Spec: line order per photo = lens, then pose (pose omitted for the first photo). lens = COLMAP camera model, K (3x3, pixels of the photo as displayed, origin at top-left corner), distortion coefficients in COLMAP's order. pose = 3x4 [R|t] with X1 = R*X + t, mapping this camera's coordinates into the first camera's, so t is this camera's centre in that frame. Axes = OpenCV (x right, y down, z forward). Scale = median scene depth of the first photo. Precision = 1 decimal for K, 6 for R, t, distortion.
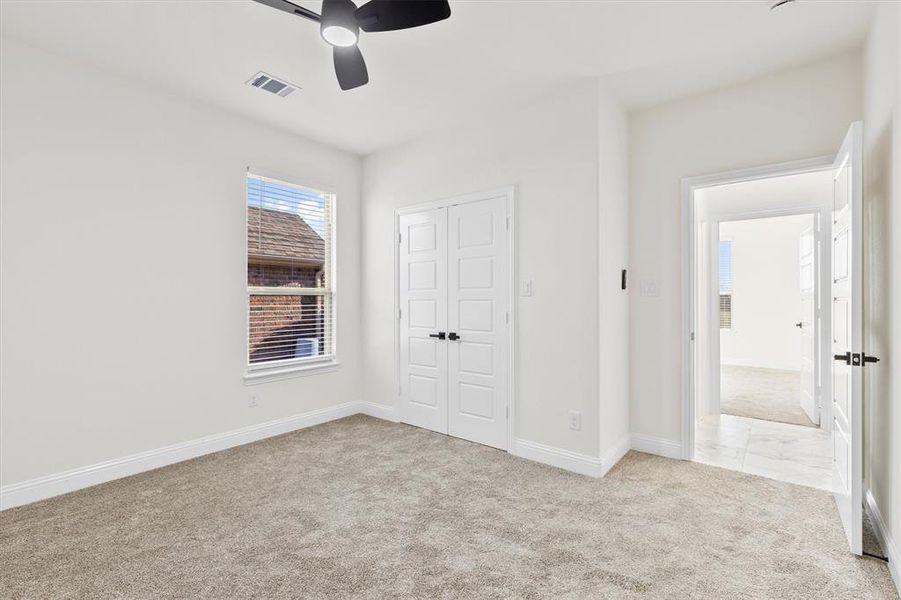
lens RADIAL K [[405.9, 0, 450.5], [0, 405.9, 300.0], [0, 0, 1]] dist [0.002024, 0.000418]
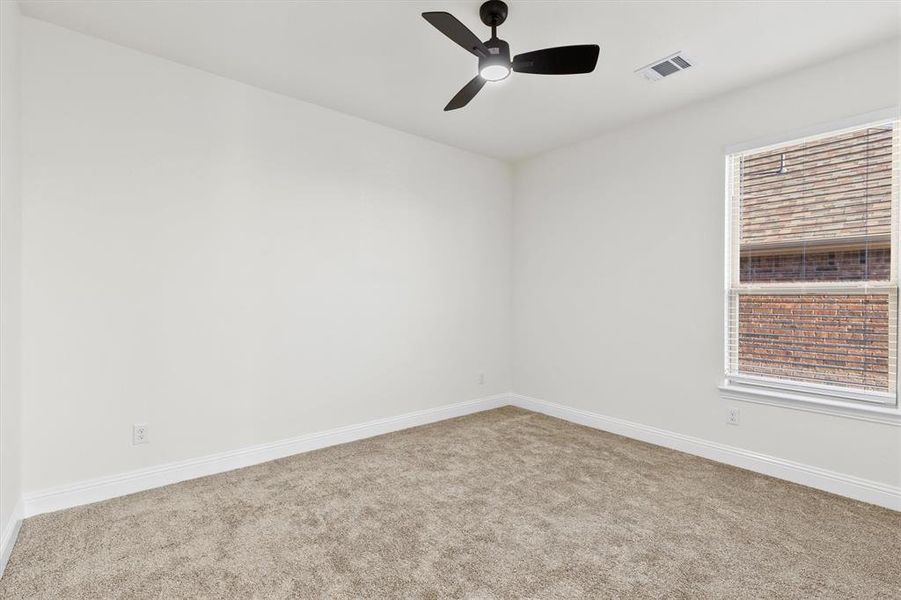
lens RADIAL K [[405.9, 0, 450.5], [0, 405.9, 300.0], [0, 0, 1]] dist [0.002024, 0.000418]
pose [[-0.198598, 0.004834, -0.980069, 0.458168], [-0.006038, 0.999963, 0.006156, -0.002148], [0.980062, 0.007140, -0.198561, 0.567268]]
